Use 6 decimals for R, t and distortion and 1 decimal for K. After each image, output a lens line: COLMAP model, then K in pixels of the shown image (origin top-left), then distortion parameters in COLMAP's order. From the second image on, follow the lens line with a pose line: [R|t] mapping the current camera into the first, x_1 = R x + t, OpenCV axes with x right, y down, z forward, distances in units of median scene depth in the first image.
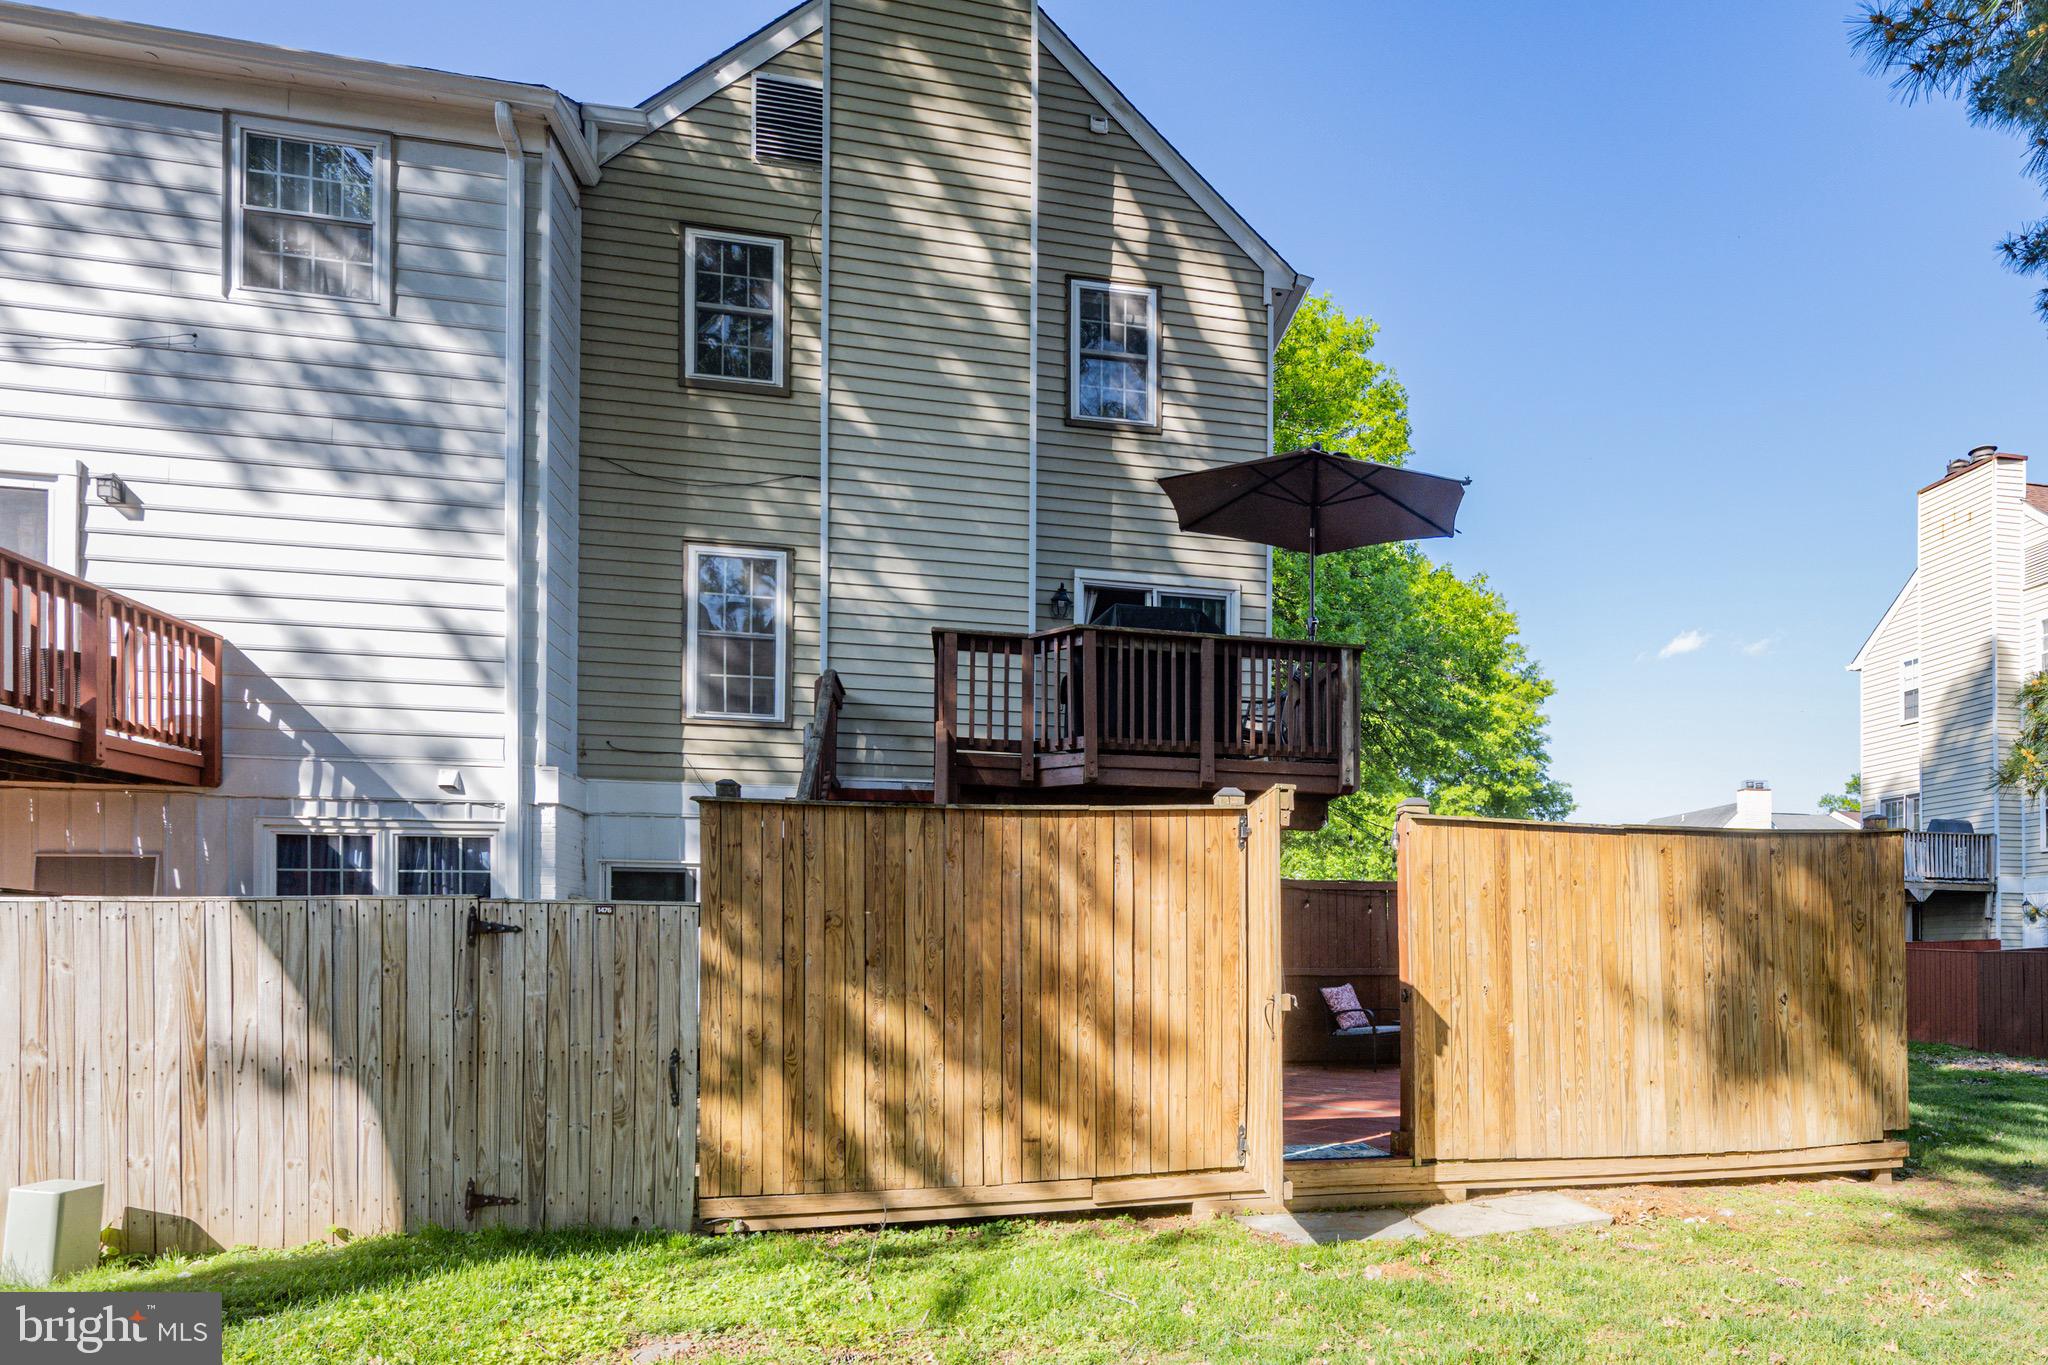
lens RADIAL K [[815.1, 0, 1022.4], [0, 815.1, 694.2], [0, 0, 1]] dist [-0.001381, -0.000110]
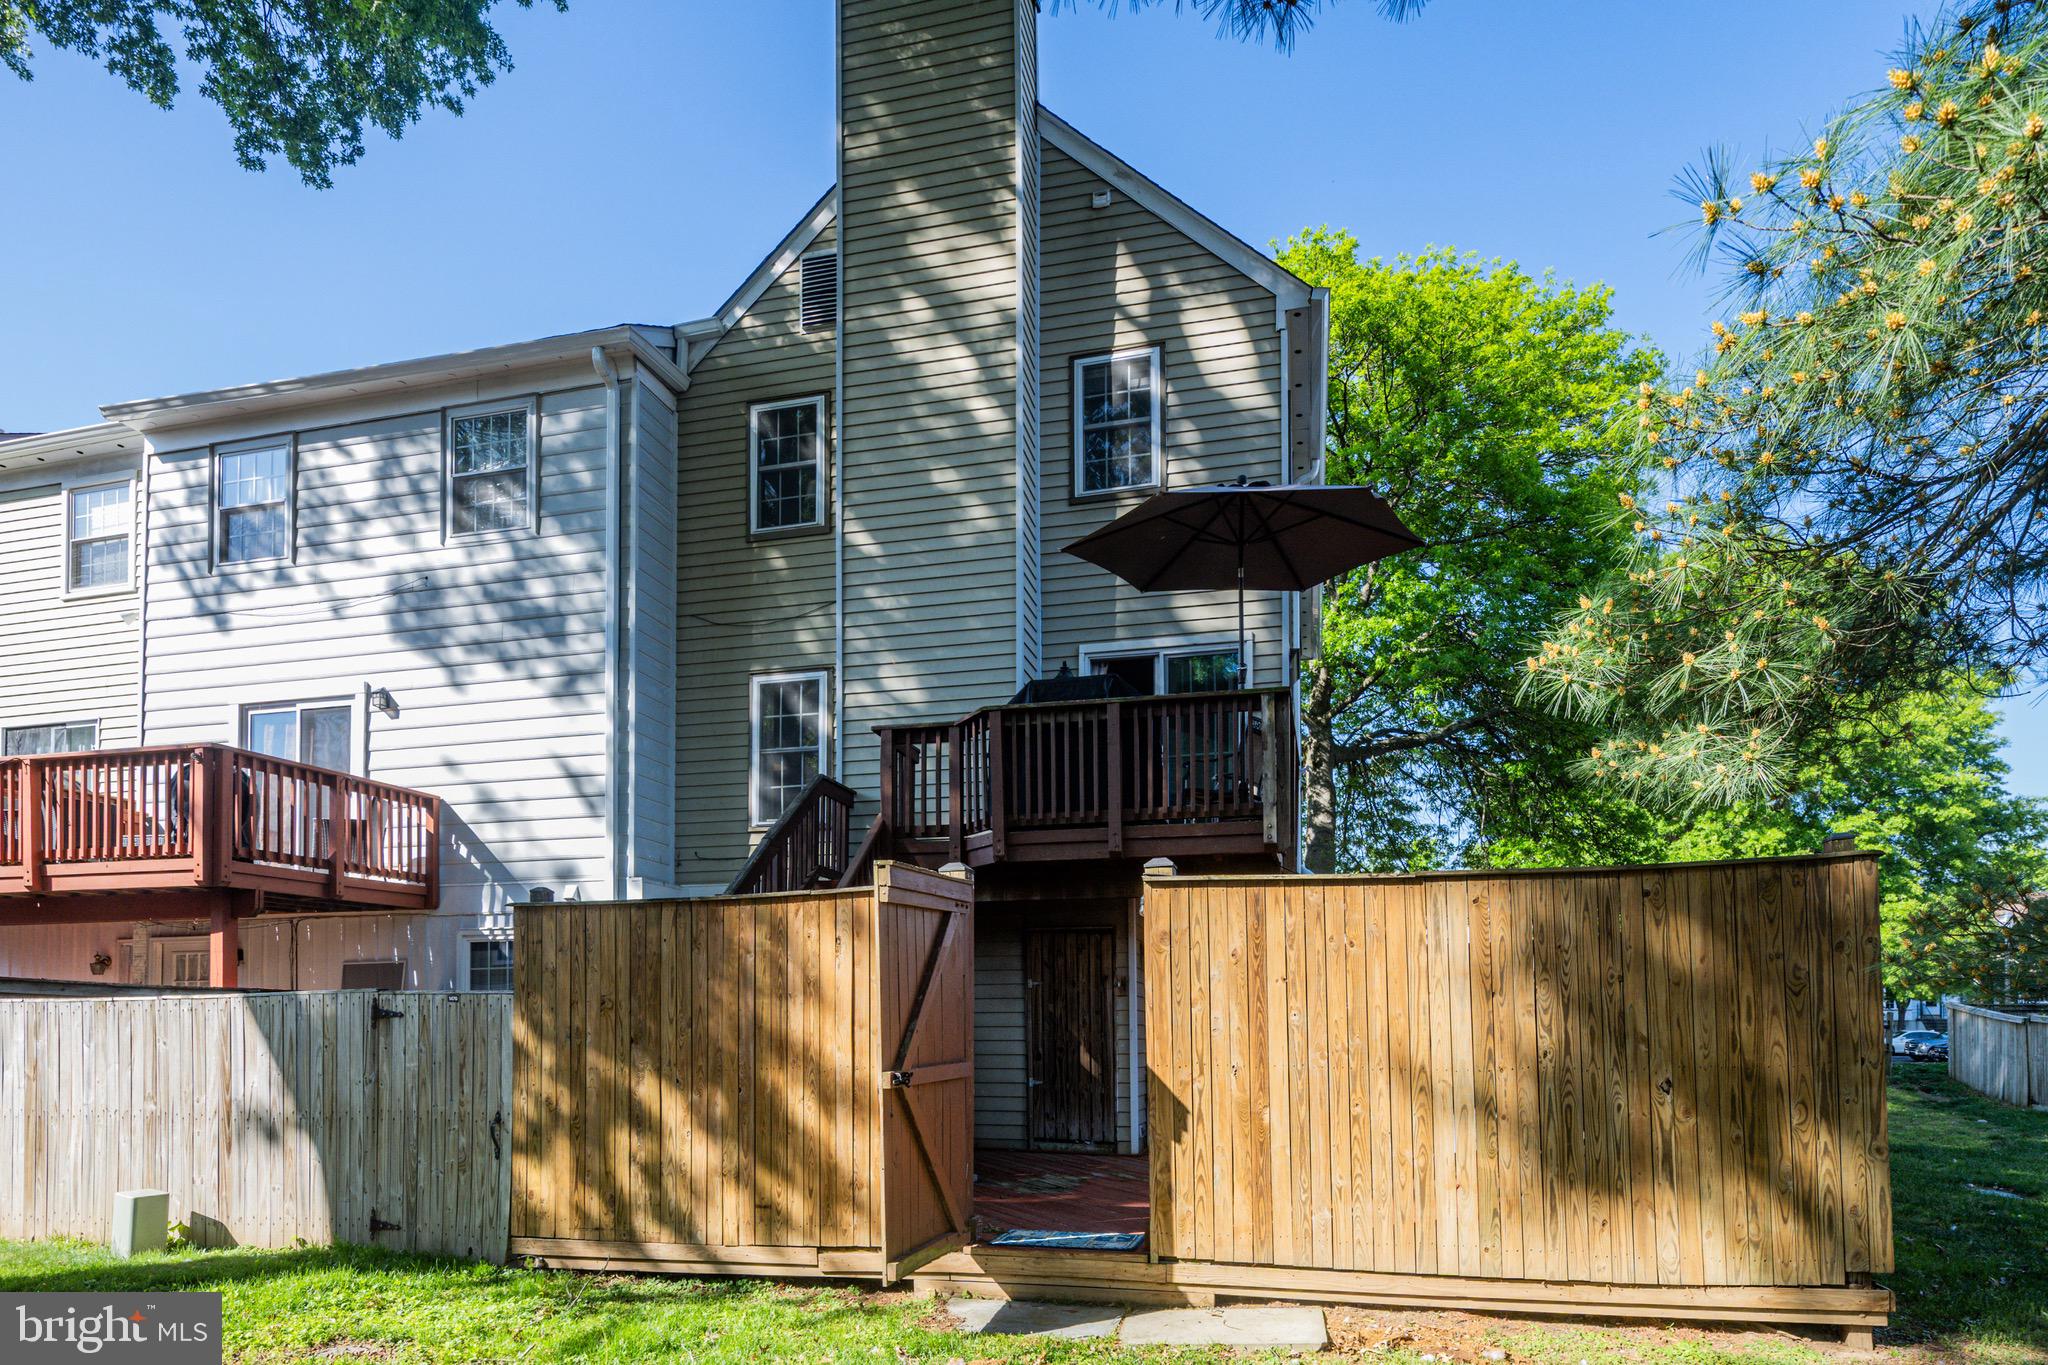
lens RADIAL K [[793.3, 0, 1026.8], [0, 793.3, 764.9], [0, 0, 1]] dist [0.001948, -0.001922]
pose [[0.943204, -0.110036, -0.313461, 0.359161], [0.106219, 0.993911, -0.029285, 0.018416], [0.314775, -0.005673, 0.949149, 0.059616]]
